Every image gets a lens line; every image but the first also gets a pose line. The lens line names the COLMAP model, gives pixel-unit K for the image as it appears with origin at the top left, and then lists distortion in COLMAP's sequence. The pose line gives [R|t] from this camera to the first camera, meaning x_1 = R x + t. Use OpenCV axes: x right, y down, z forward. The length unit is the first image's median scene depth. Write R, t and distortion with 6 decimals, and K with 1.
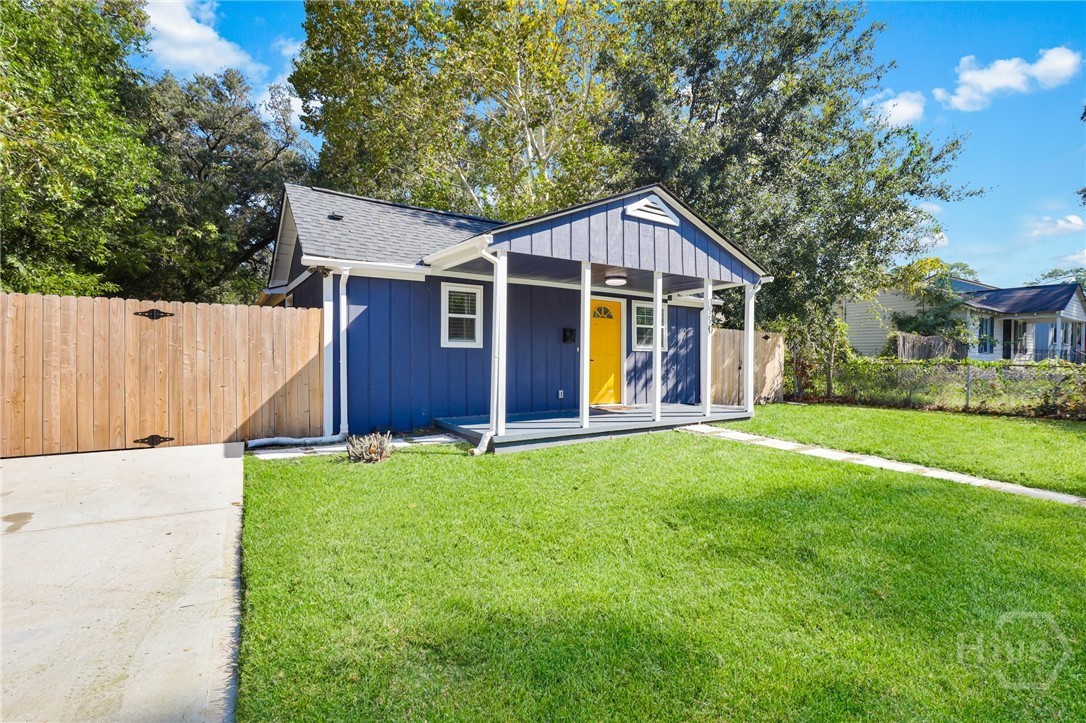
lens RADIAL K [[501.9, 0, 543.0], [0, 501.9, 361.5], [0, 0, 1]] dist [-0.037090, 0.000521]
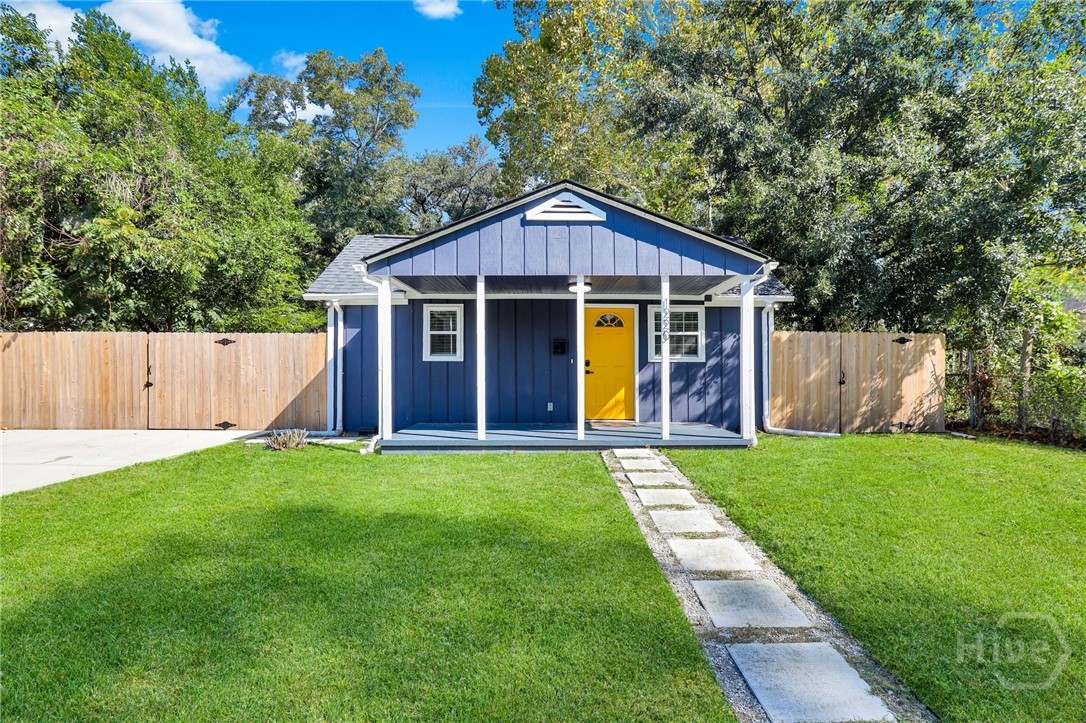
lens RADIAL K [[501.9, 0, 543.0], [0, 501.9, 361.5], [0, 0, 1]] dist [-0.037090, 0.000521]
pose [[0.836173, -0.013211, -0.548307, 0.636902], [-0.001022, 0.999671, -0.025644, 0.001568], [0.548465, 0.022003, 0.835884, 0.194902]]
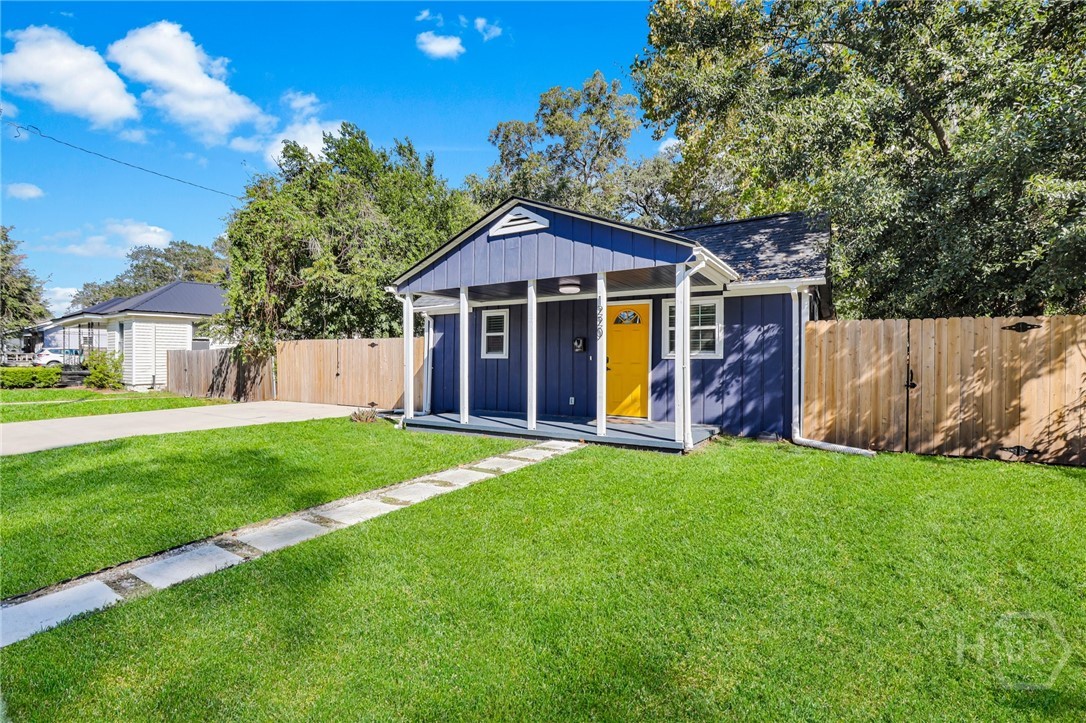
lens RADIAL K [[501.9, 0, 543.0], [0, 501.9, 361.5], [0, 0, 1]] dist [-0.037090, 0.000521]
pose [[0.408455, -0.008876, -0.912735, 1.092032], [-0.013152, 0.999792, -0.015608, -0.000540], [0.912684, 0.018380, 0.408253, 0.584428]]
